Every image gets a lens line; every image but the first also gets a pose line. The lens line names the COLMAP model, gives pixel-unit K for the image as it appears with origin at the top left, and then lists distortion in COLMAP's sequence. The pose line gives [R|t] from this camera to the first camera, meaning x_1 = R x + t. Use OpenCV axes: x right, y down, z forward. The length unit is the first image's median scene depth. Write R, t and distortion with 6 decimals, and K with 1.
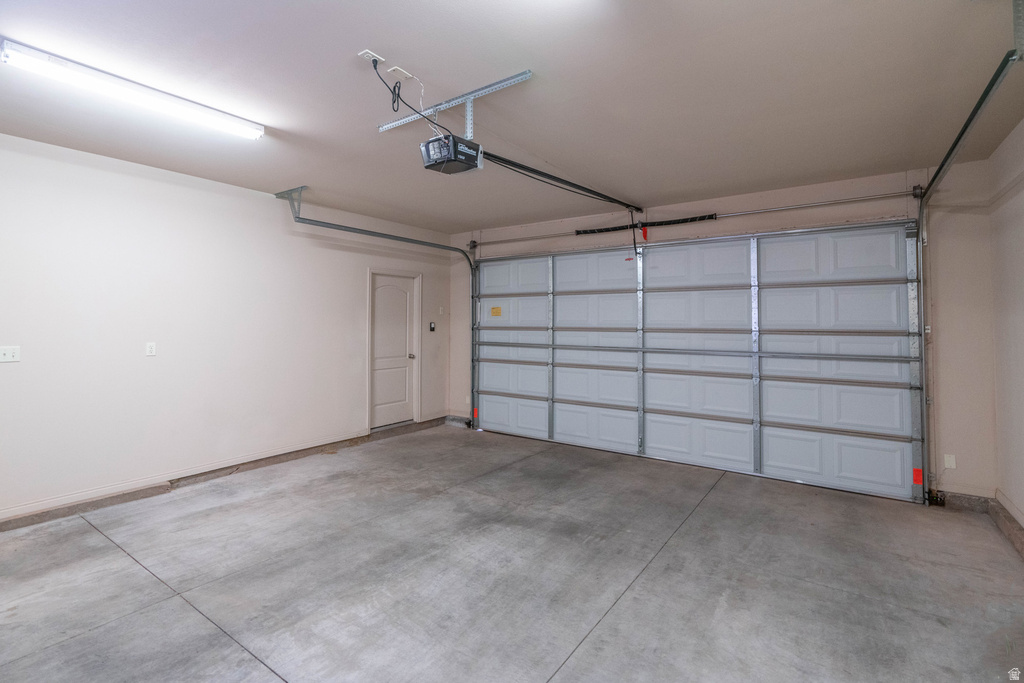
lens RADIAL K [[457.4, 0, 512.5], [0, 457.4, 342.1], [0, 0, 1]] dist [0.001454, 0.000245]
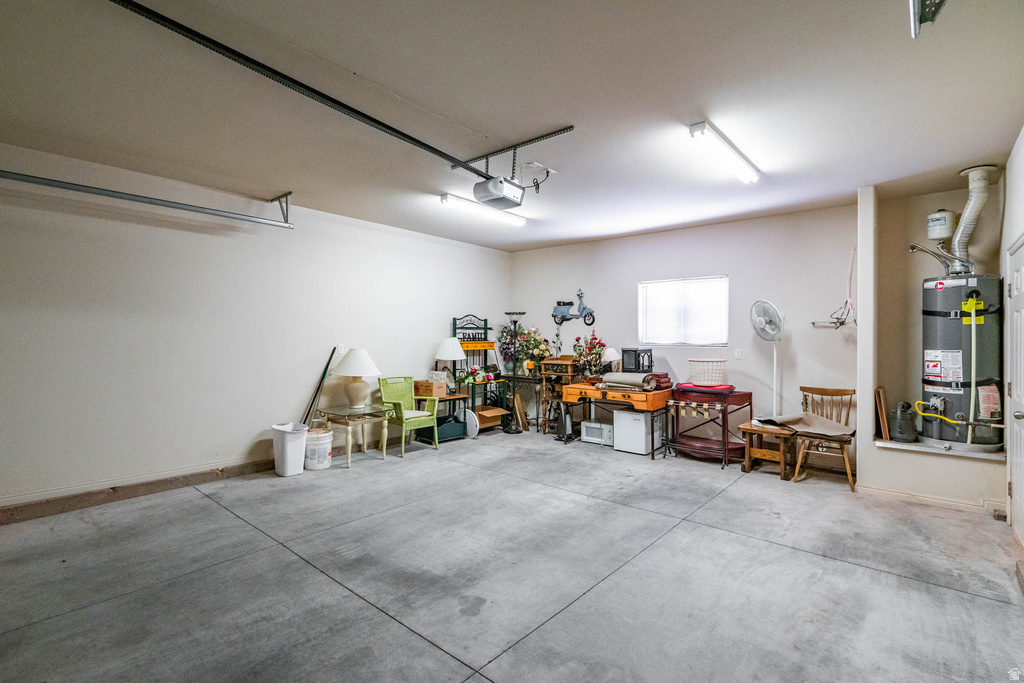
lens RADIAL K [[457.4, 0, 512.5], [0, 457.4, 342.1], [0, 0, 1]] dist [0.001454, 0.000245]
pose [[-0.991641, -0.013280, 0.128340, -0.306099], [-0.007533, 0.998951, 0.045165, -0.053725], [-0.128805, 0.043821, -0.990701, 2.022632]]
